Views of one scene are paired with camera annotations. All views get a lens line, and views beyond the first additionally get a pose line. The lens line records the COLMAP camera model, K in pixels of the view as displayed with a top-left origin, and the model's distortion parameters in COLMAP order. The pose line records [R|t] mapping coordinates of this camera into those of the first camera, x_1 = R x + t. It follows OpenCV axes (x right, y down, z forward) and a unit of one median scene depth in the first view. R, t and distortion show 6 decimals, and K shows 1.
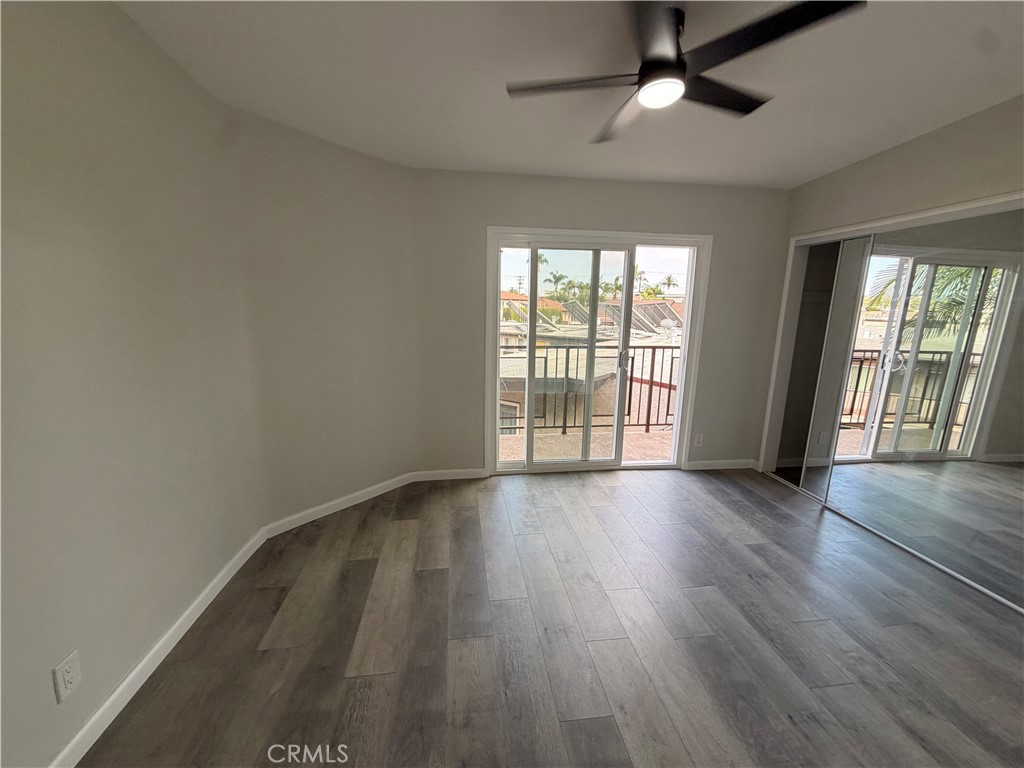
lens RADIAL K [[402.7, 0, 508.2], [0, 402.7, 392.3], [0, 0, 1]] dist [-0.001186, -0.000390]
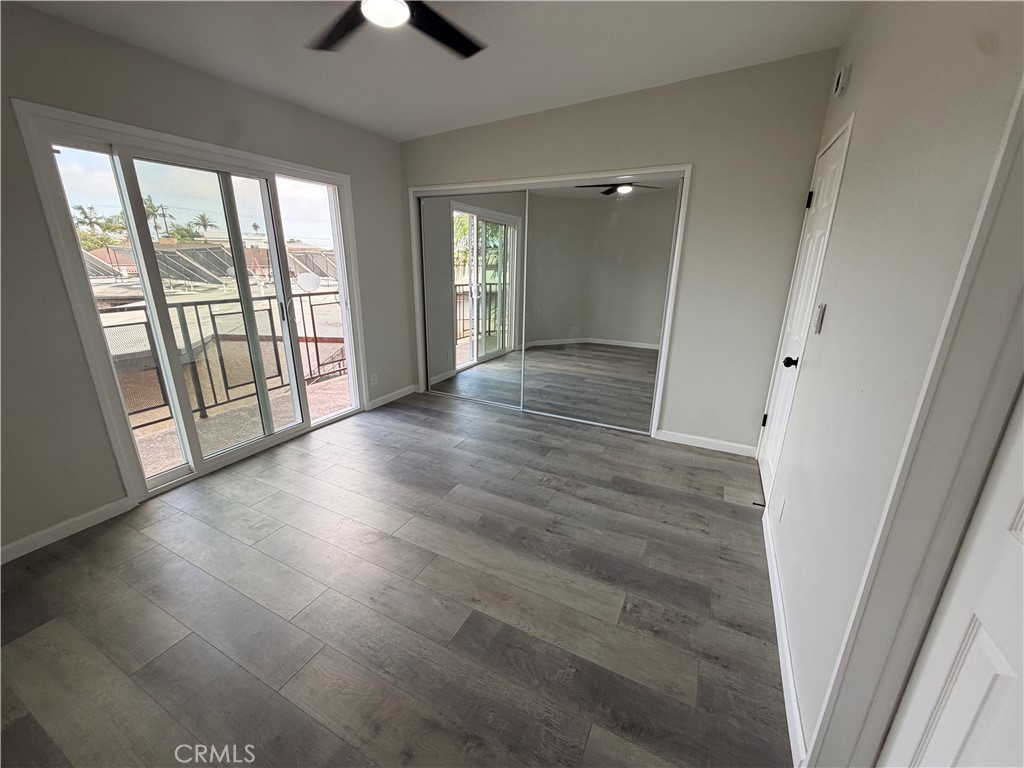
lens RADIAL K [[408.4, 0, 509.1], [0, 408.4, 383.6], [0, 0, 1]] dist [-0.000368, 0.000151]
pose [[0.566364, -0.249205, 0.785575, -0.176491], [0.169176, 0.968044, 0.185121, -0.008920], [-0.806605, 0.028055, 0.590425, 0.084153]]
